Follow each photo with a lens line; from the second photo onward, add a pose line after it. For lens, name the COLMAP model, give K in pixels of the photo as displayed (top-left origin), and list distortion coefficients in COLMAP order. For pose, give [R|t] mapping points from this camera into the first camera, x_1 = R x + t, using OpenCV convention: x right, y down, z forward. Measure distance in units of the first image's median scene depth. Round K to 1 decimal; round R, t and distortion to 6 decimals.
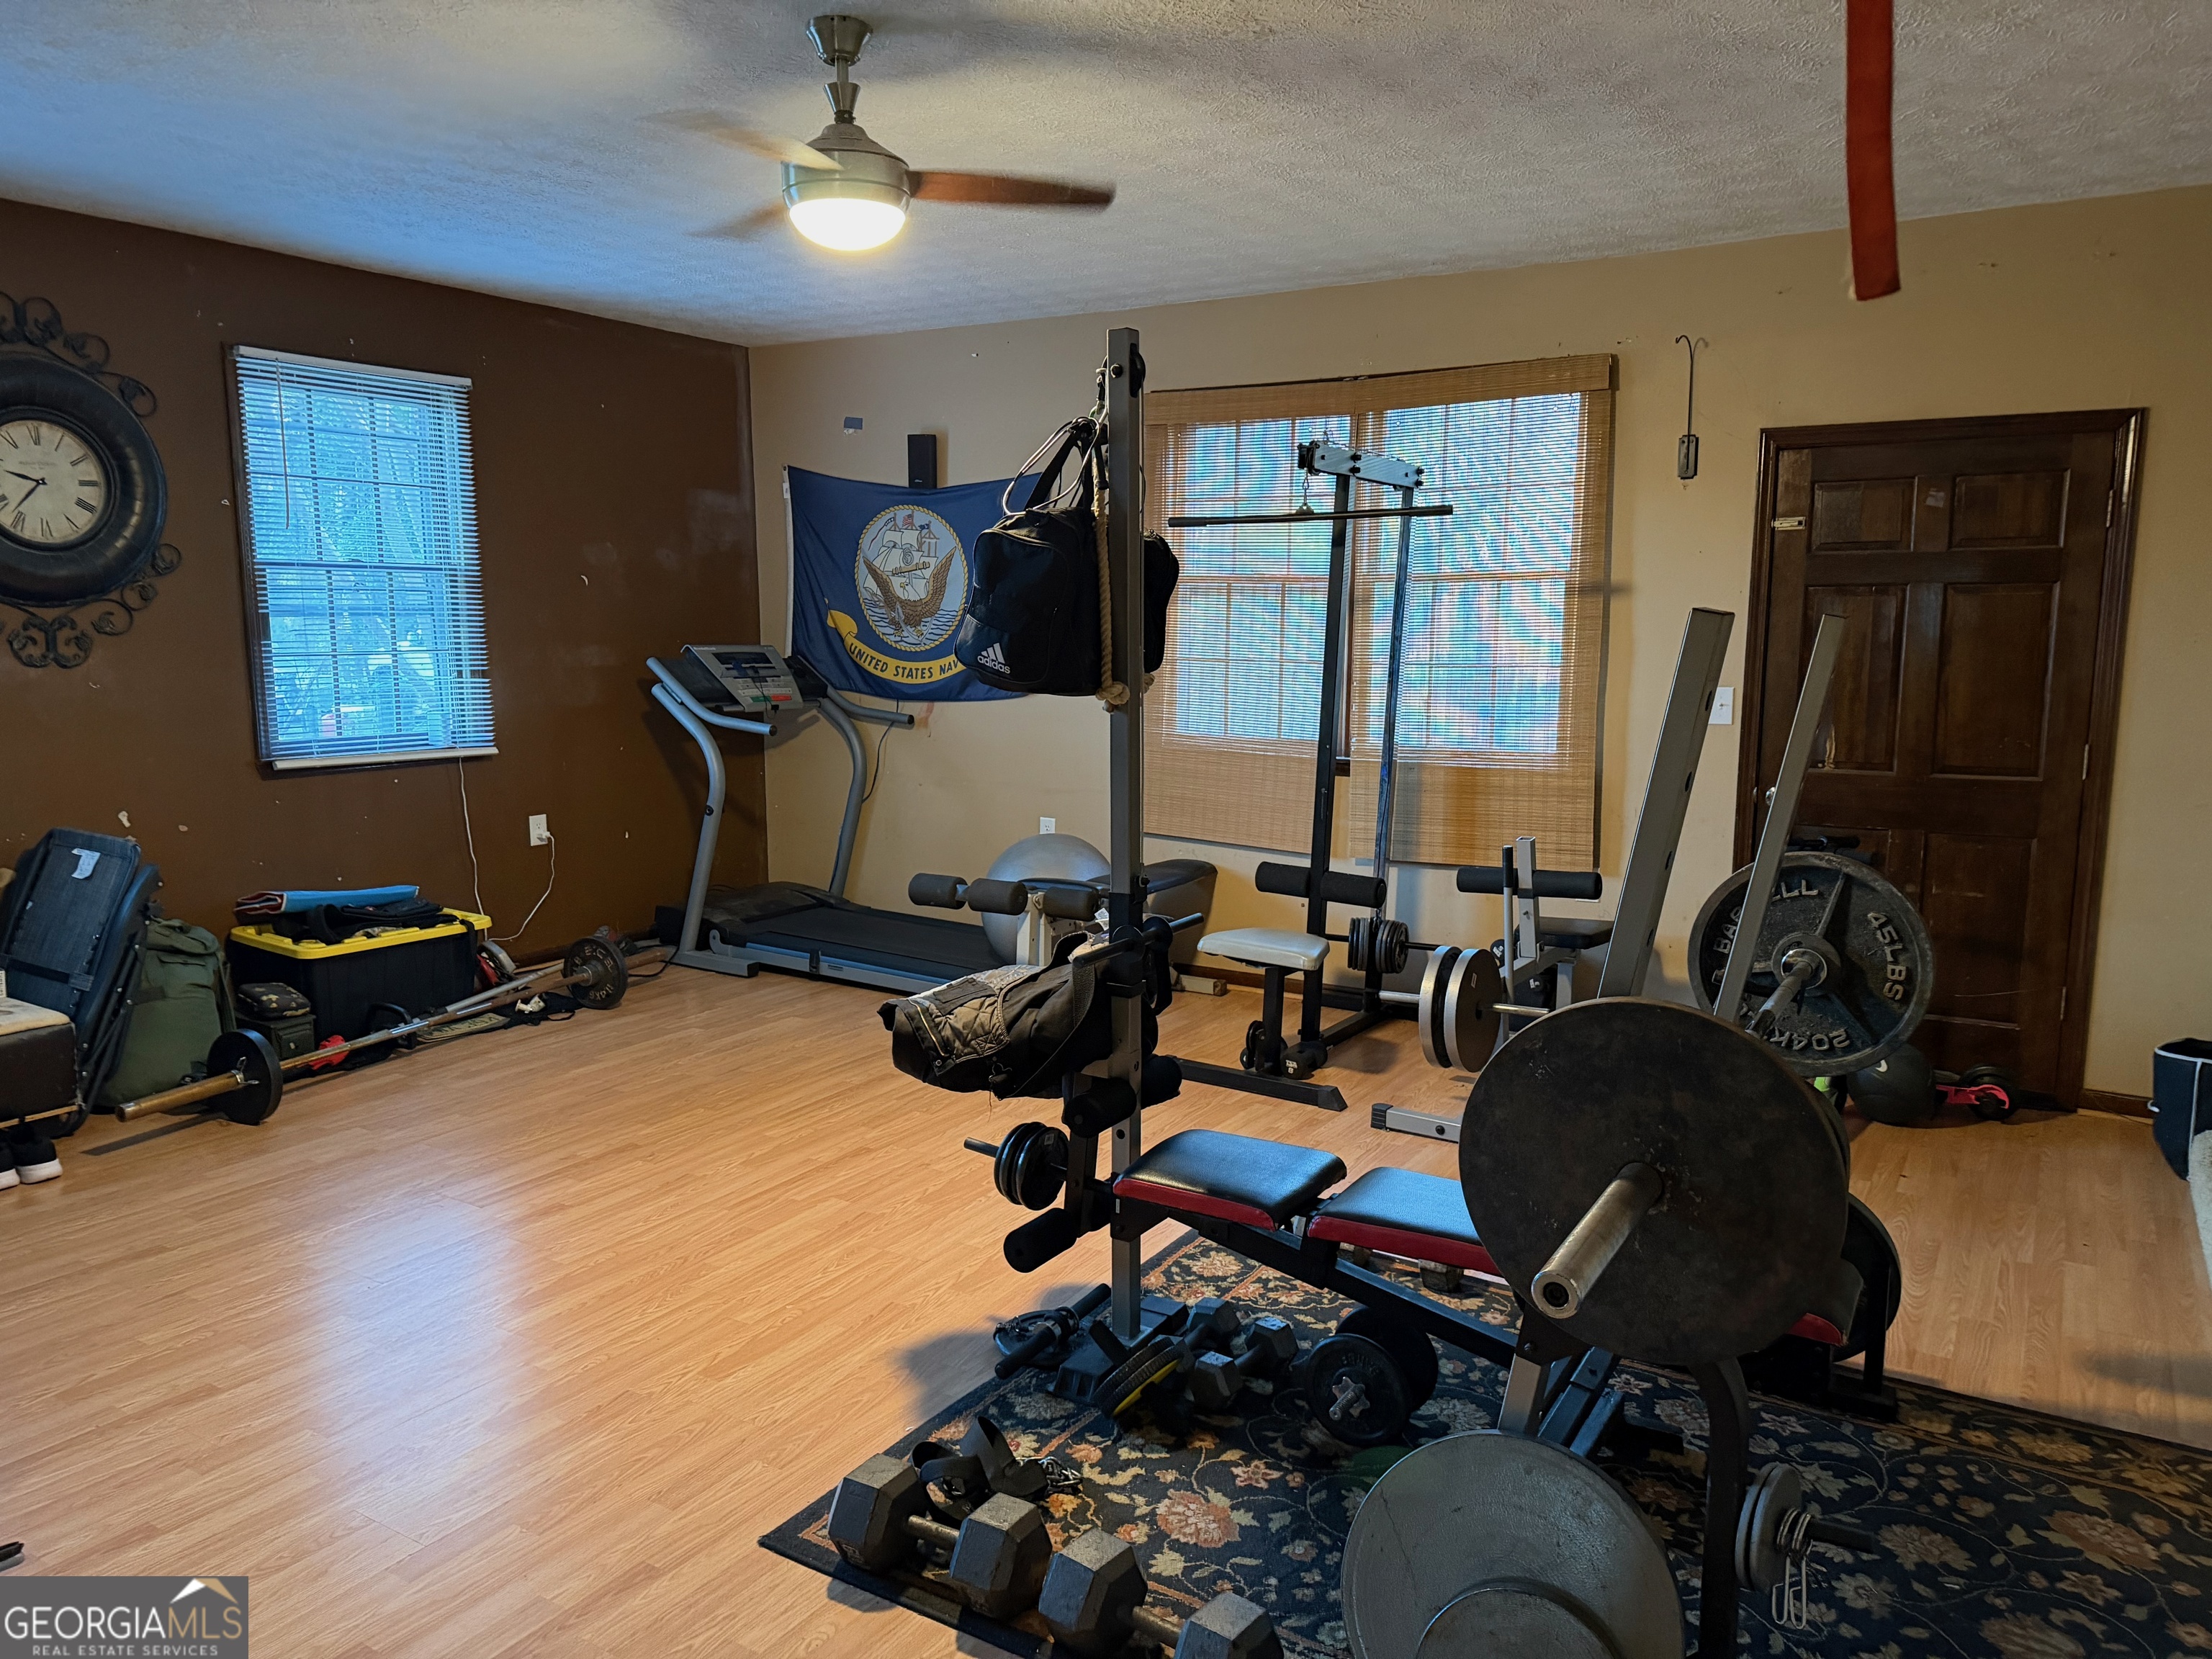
lens RADIAL K [[1549.1, 0, 1113.1], [0, 1549.1, 830.5], [0, 0, 1]] dist [0.023174, -0.018411]
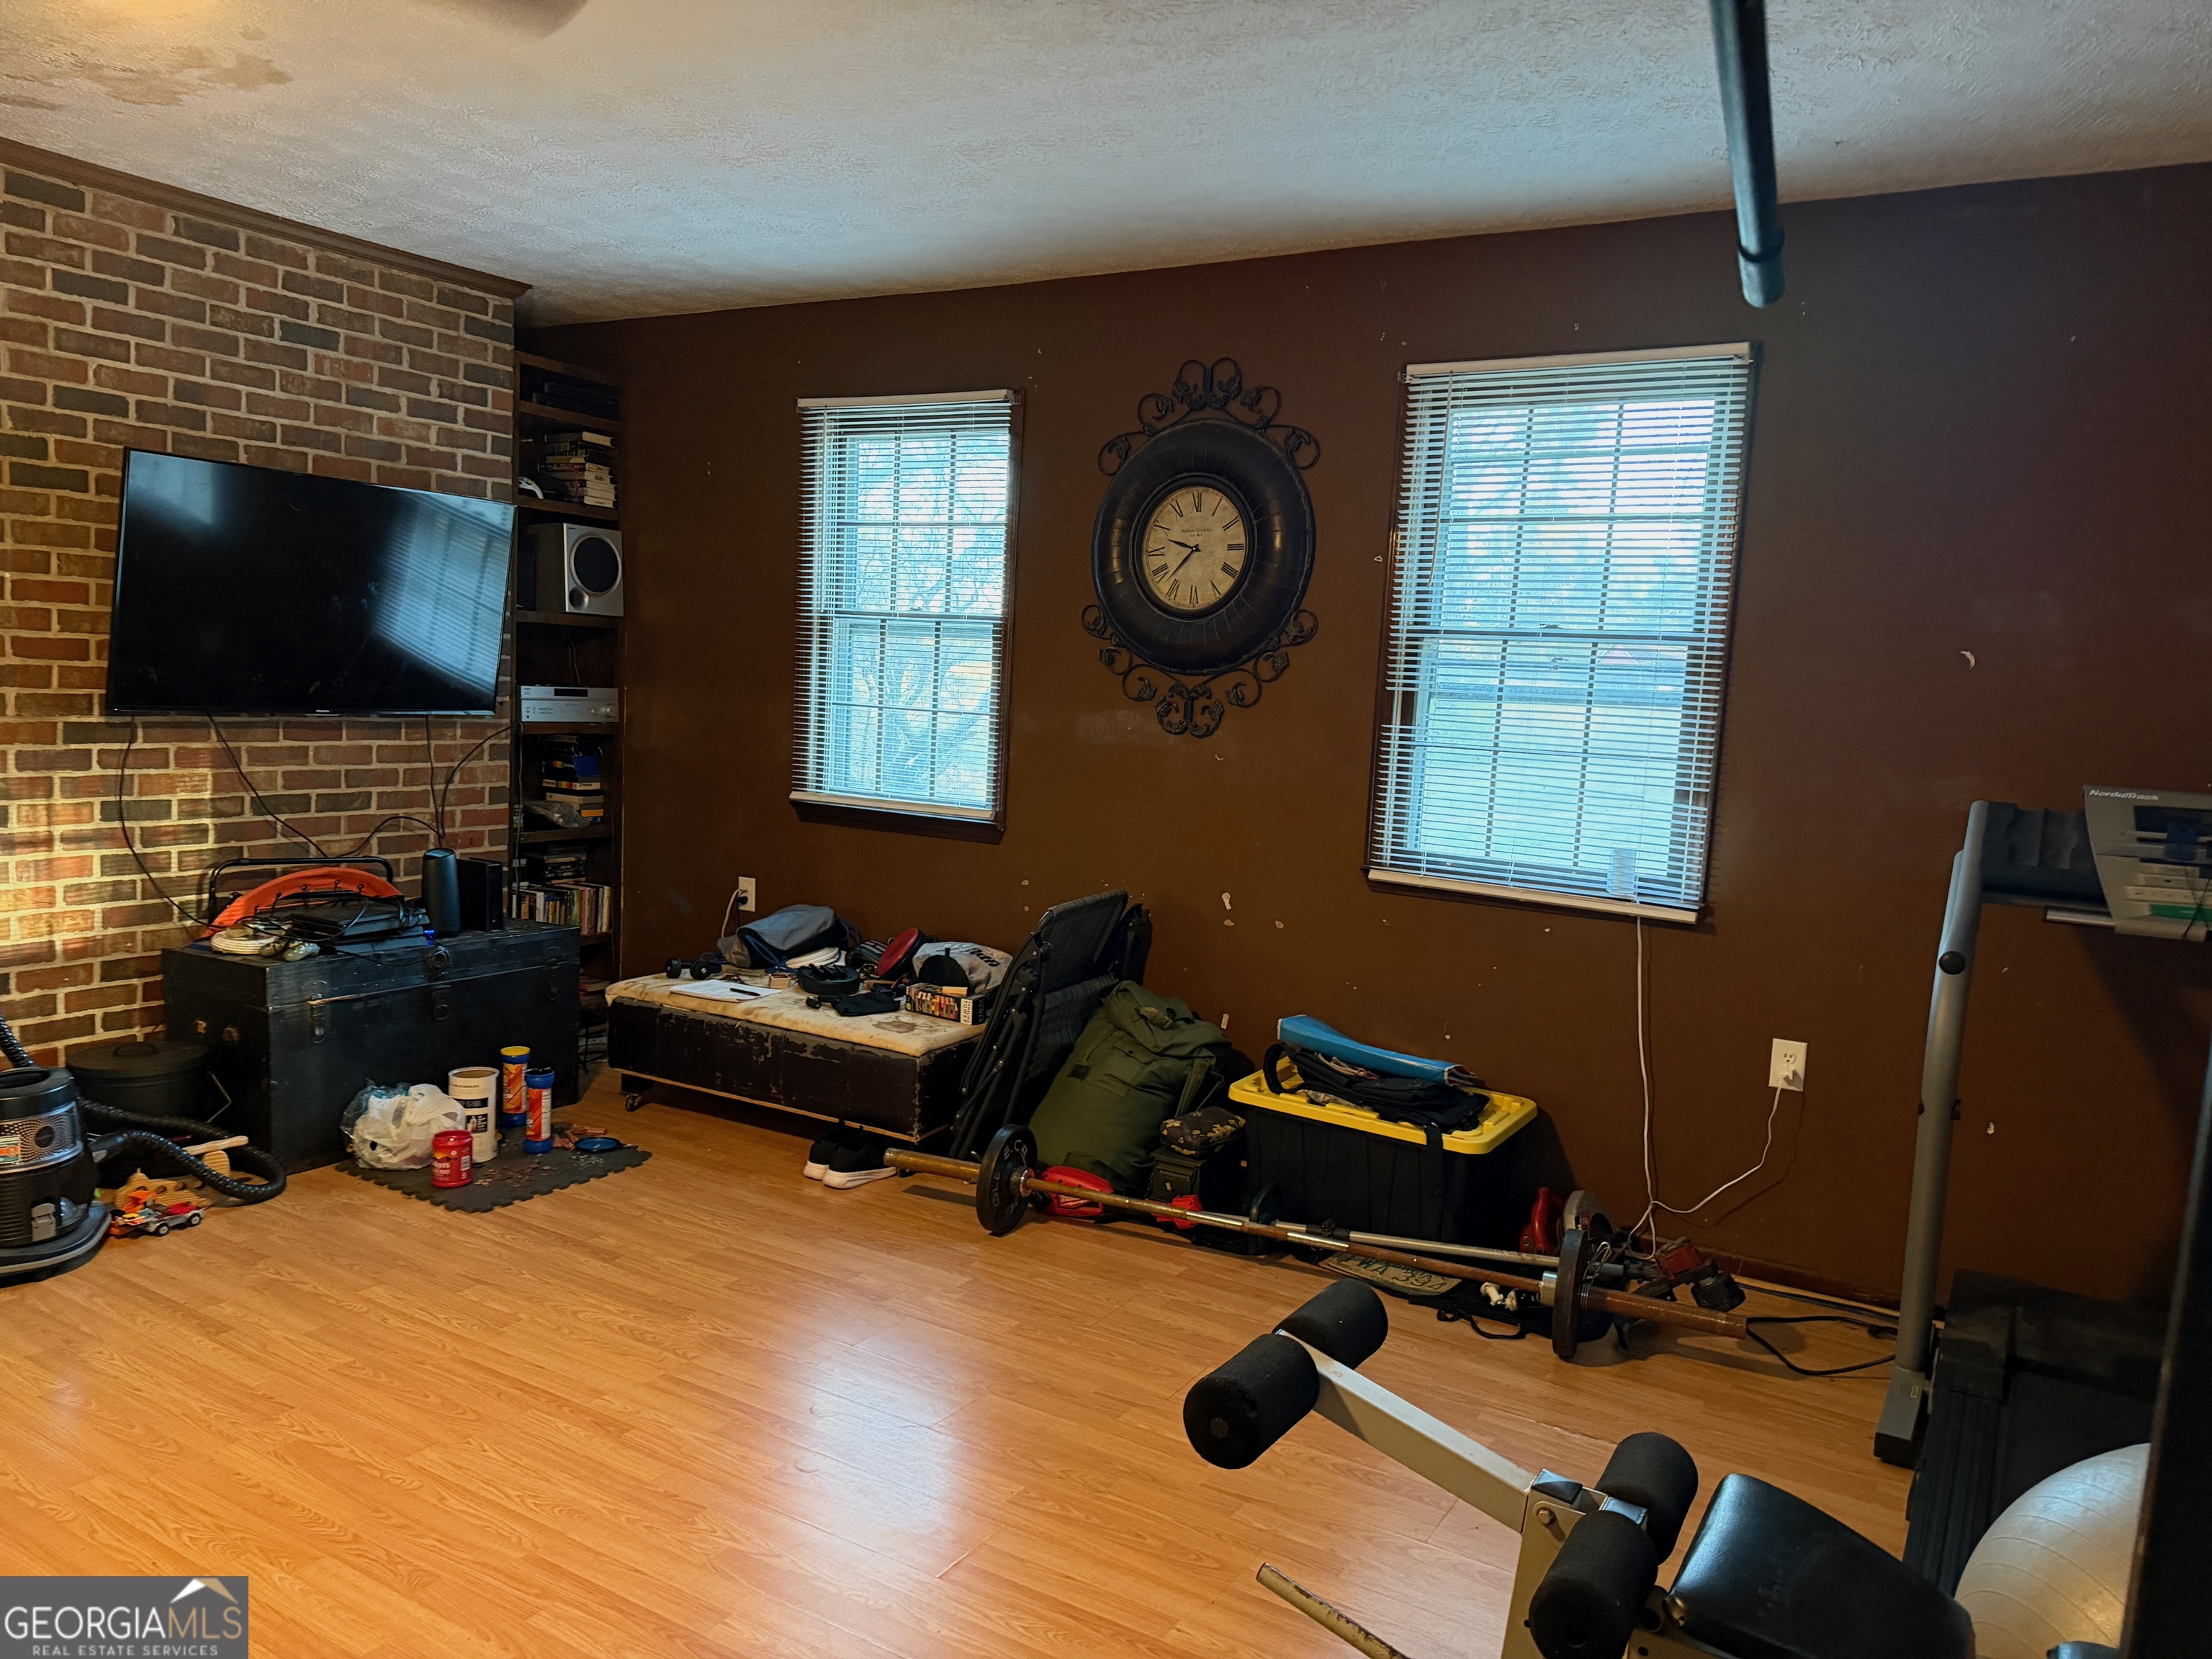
lens RADIAL K [[1549.1, 0, 1111.5], [0, 1549.1, 849.2], [0, 0, 1]] dist [0.023174, -0.018411]
pose [[0.000965, 0.121249, -0.992622, 0.300594], [-0.183740, 0.975744, 0.119009, -0.141245], [0.982974, 0.182269, 0.023220, 0.936139]]
